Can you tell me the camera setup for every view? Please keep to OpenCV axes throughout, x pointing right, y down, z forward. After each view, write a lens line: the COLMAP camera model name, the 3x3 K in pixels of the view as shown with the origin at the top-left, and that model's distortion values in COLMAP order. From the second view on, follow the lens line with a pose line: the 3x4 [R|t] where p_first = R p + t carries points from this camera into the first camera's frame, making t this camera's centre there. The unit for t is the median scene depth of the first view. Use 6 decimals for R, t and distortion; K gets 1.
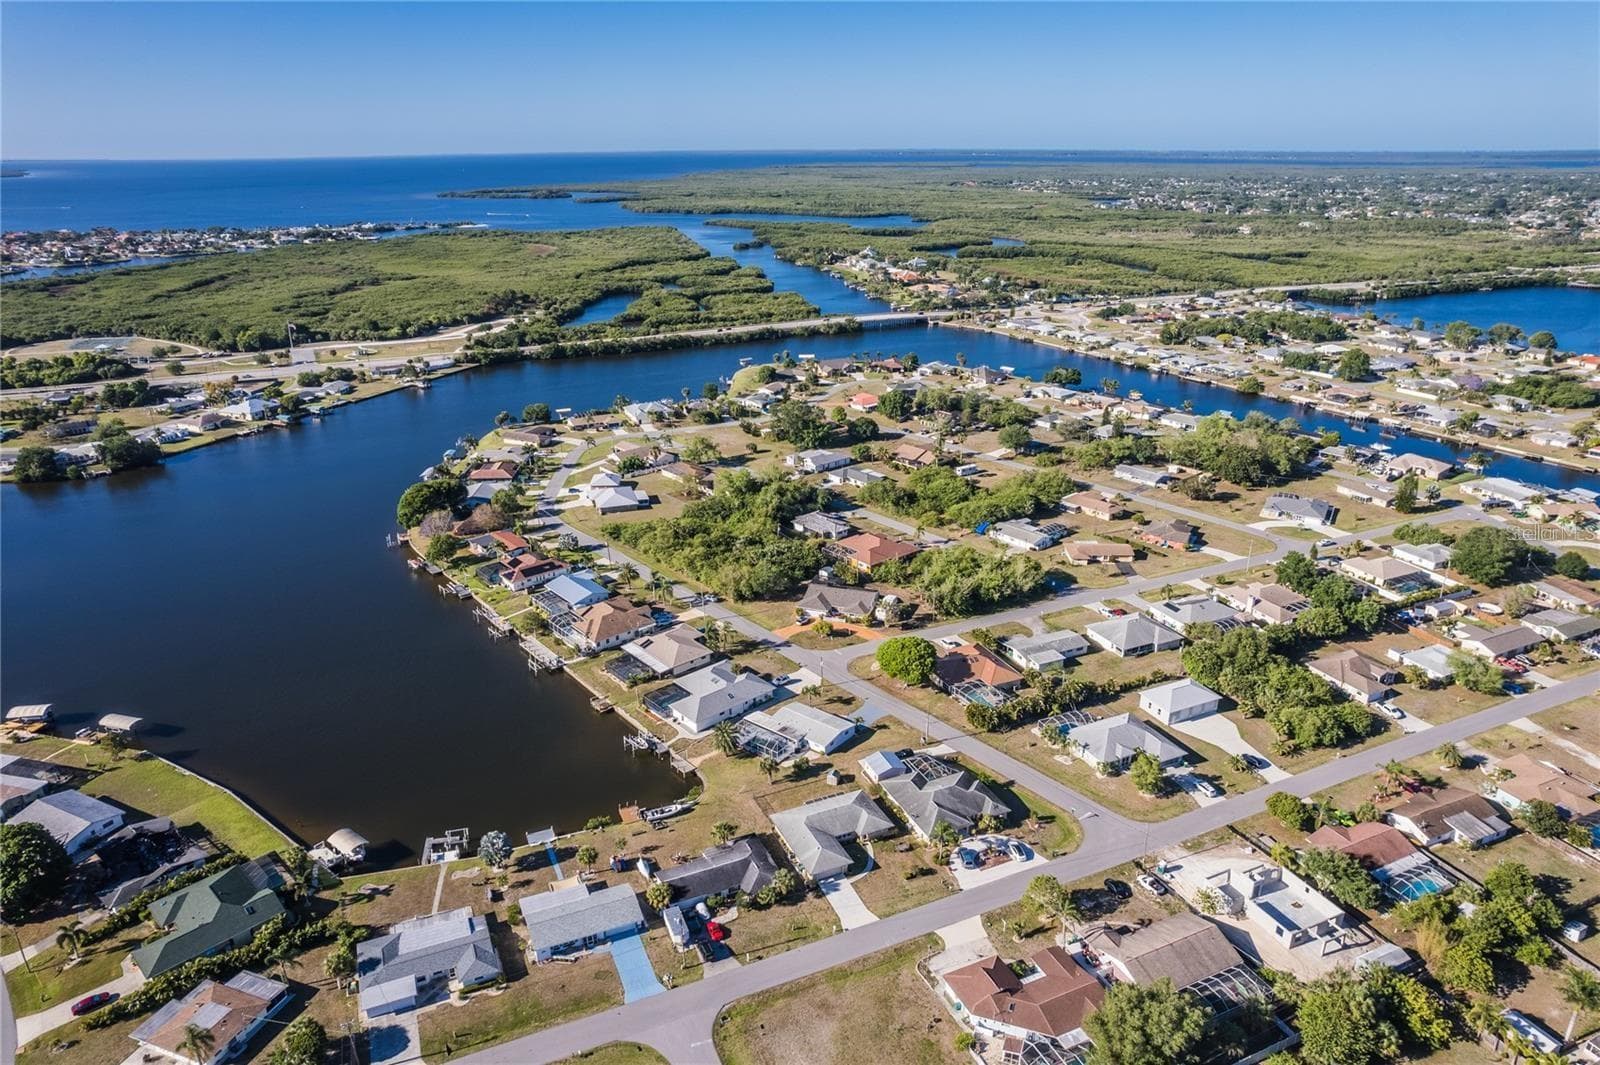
lens RADIAL K [[1026.2, 0, 806.5], [0, 1026.2, 526.1], [0, 0, 1]] dist [-0.071713, 0.065051]
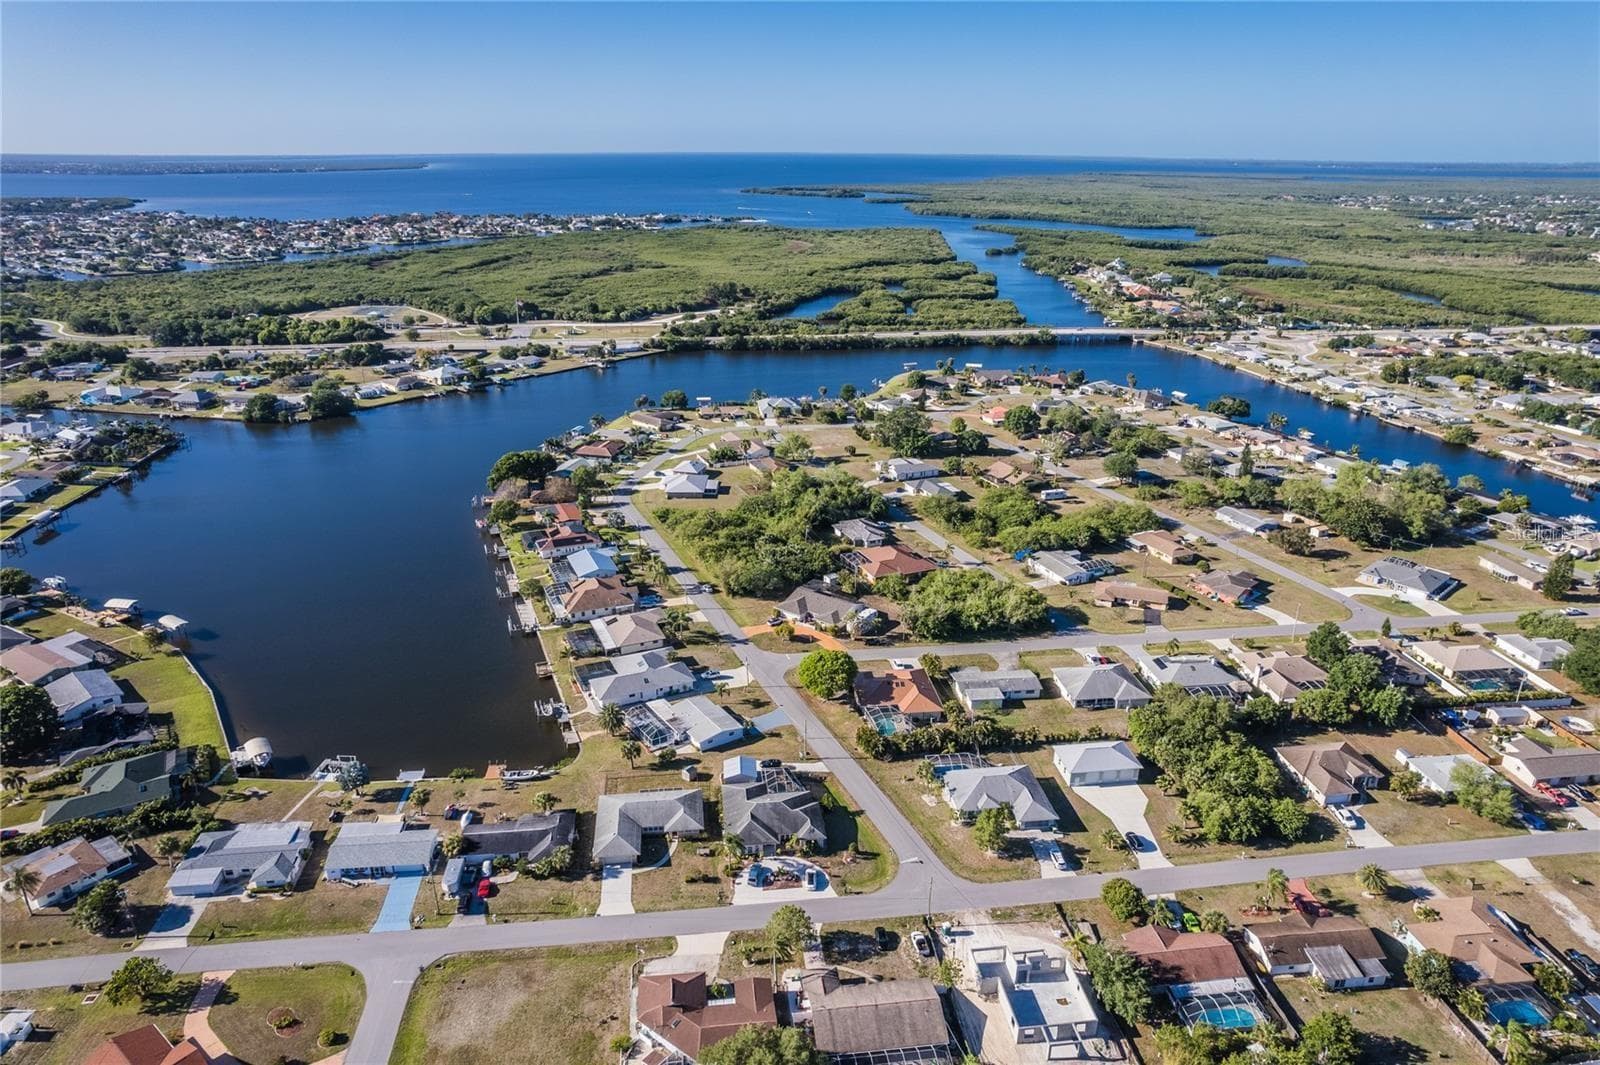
lens RADIAL K [[1026.2, 0, 806.5], [0, 1026.2, 526.1], [0, 0, 1]] dist [-0.071713, 0.065051]
pose [[0.955332, 0.113820, -0.272738, 0.230691], [-0.114551, 0.993328, 0.013297, -0.013994], [0.272432, 0.018539, 0.961997, 0.033533]]
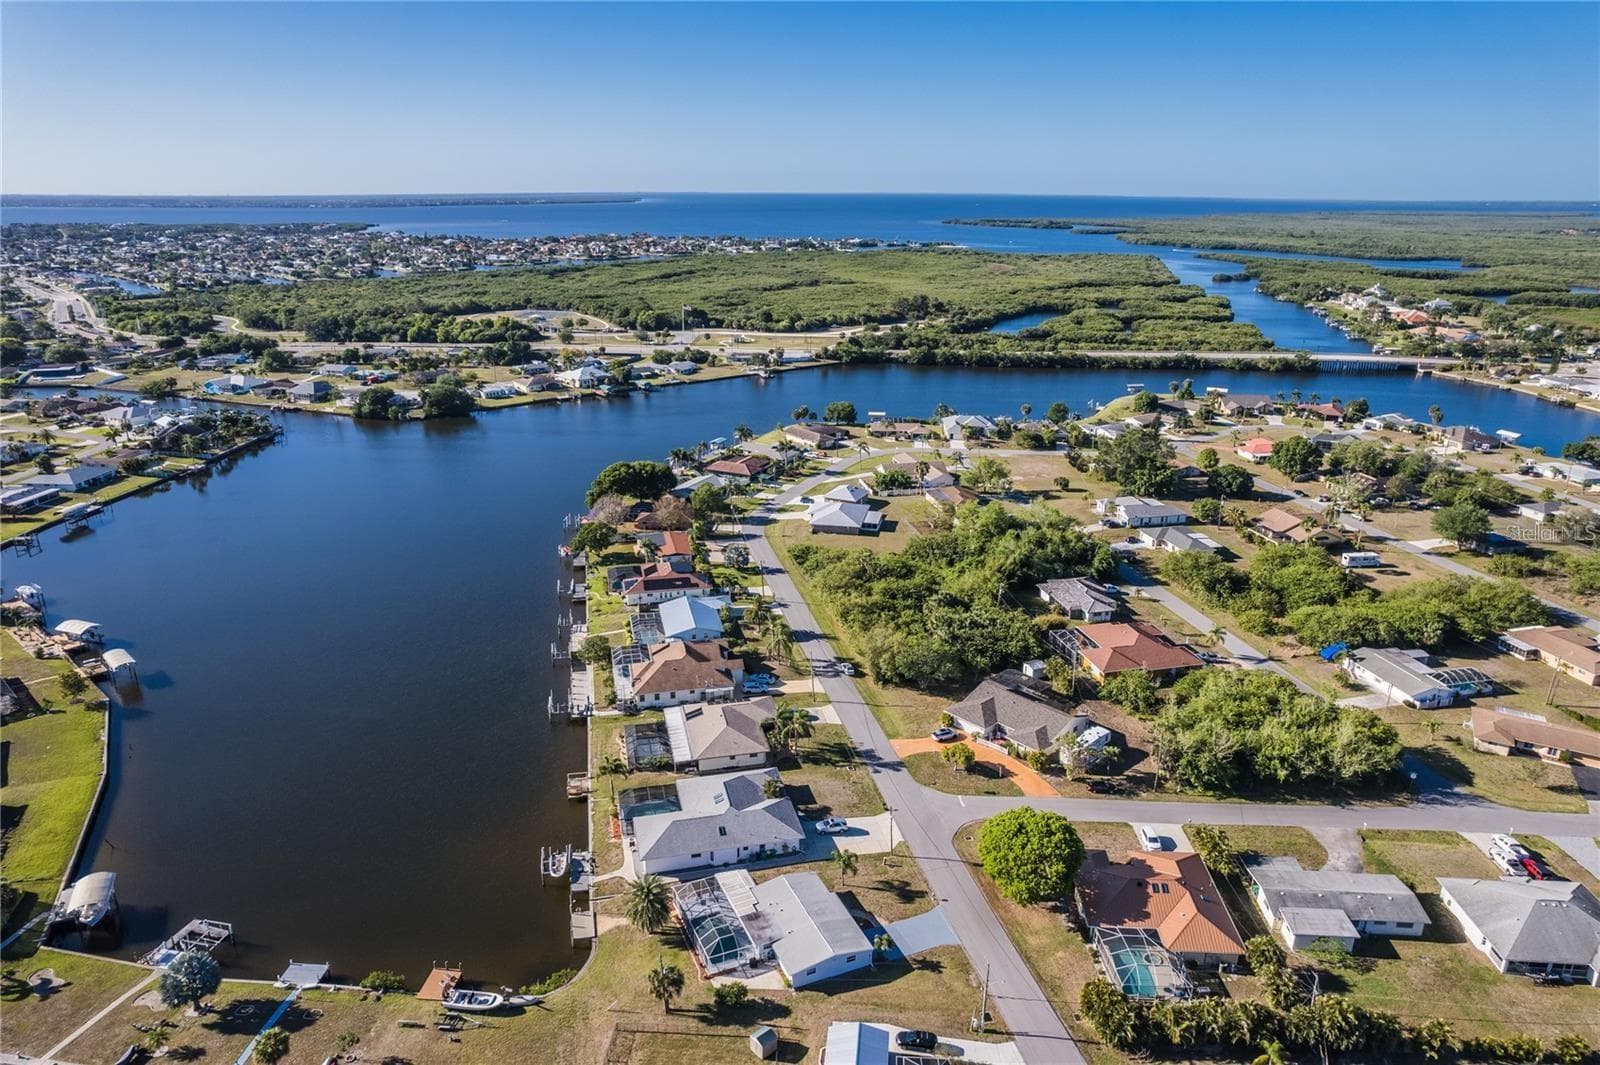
lens RADIAL K [[1026.2, 0, 806.5], [0, 1026.2, 526.1], [0, 0, 1]] dist [-0.071713, 0.065051]
pose [[0.883011, 0.157178, -0.442252, 0.145580], [-0.174091, 0.984727, 0.002381, -0.018039], [0.435872, 0.074889, 0.896887, 0.303472]]
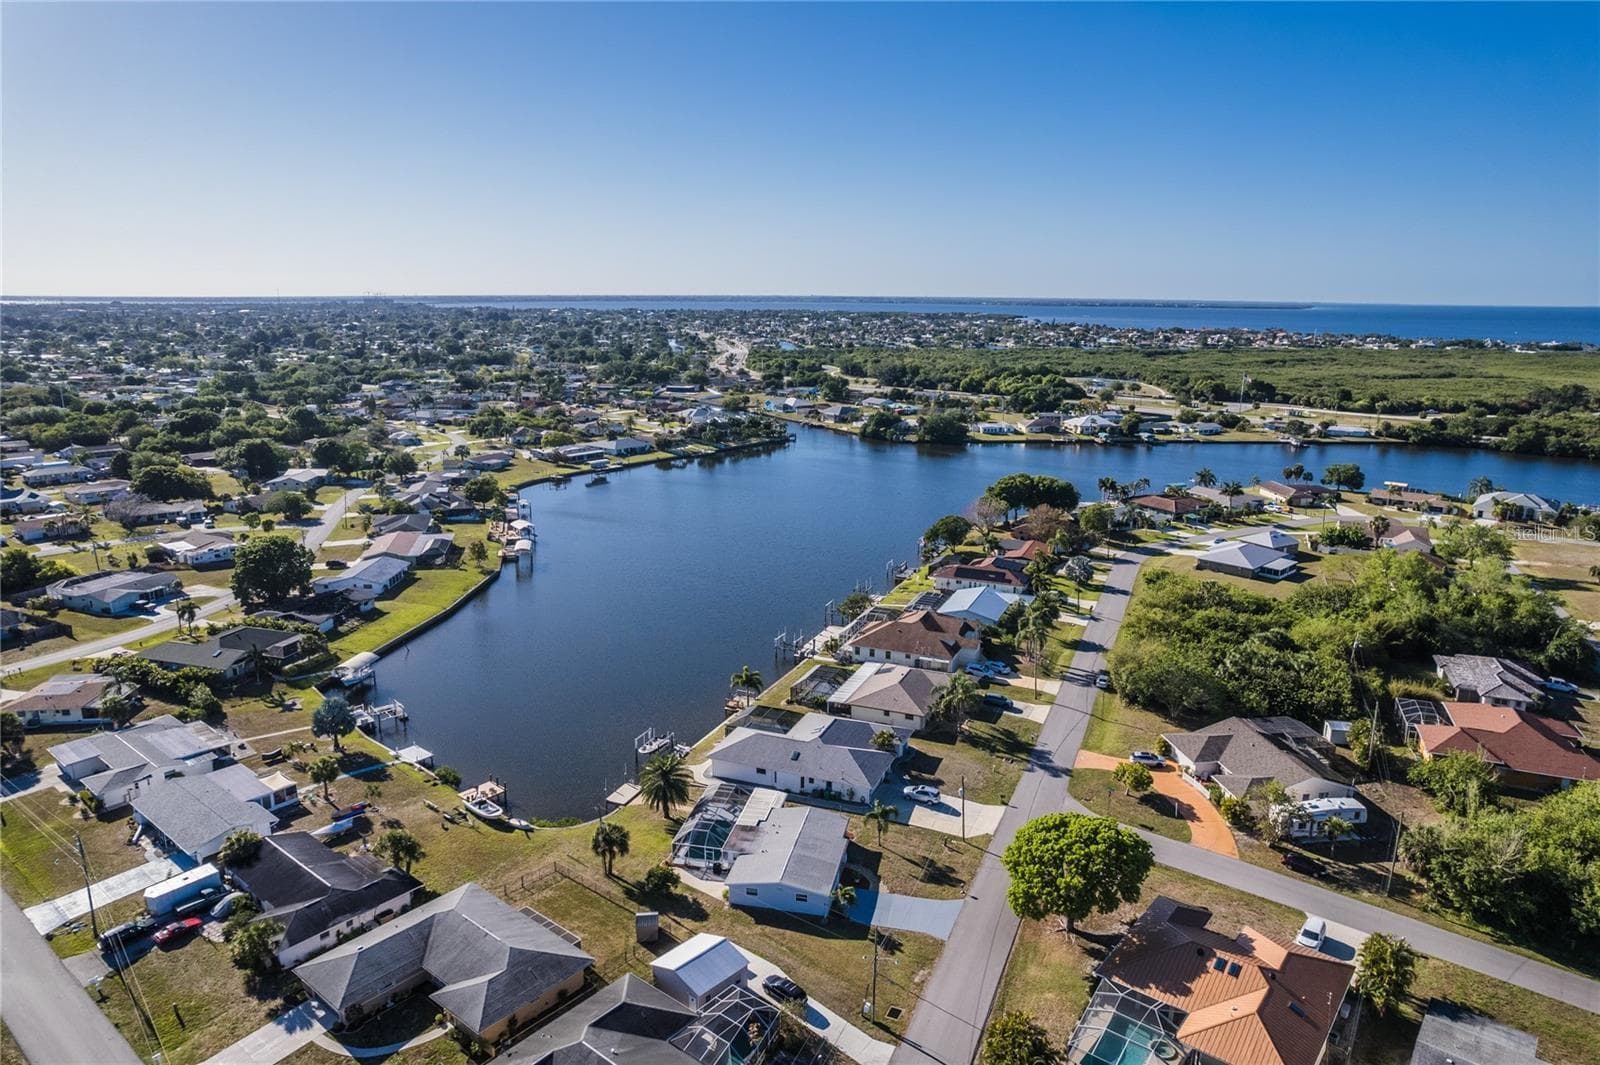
lens RADIAL K [[1026.2, 0, 806.5], [0, 1026.2, 526.1], [0, 0, 1]] dist [-0.071713, 0.065051]
pose [[0.448299, 0.207863, -0.869380, 0.268059], [-0.323174, 0.944488, 0.059175, 0.005883], [0.833419, 0.254433, 0.490588, 0.464440]]
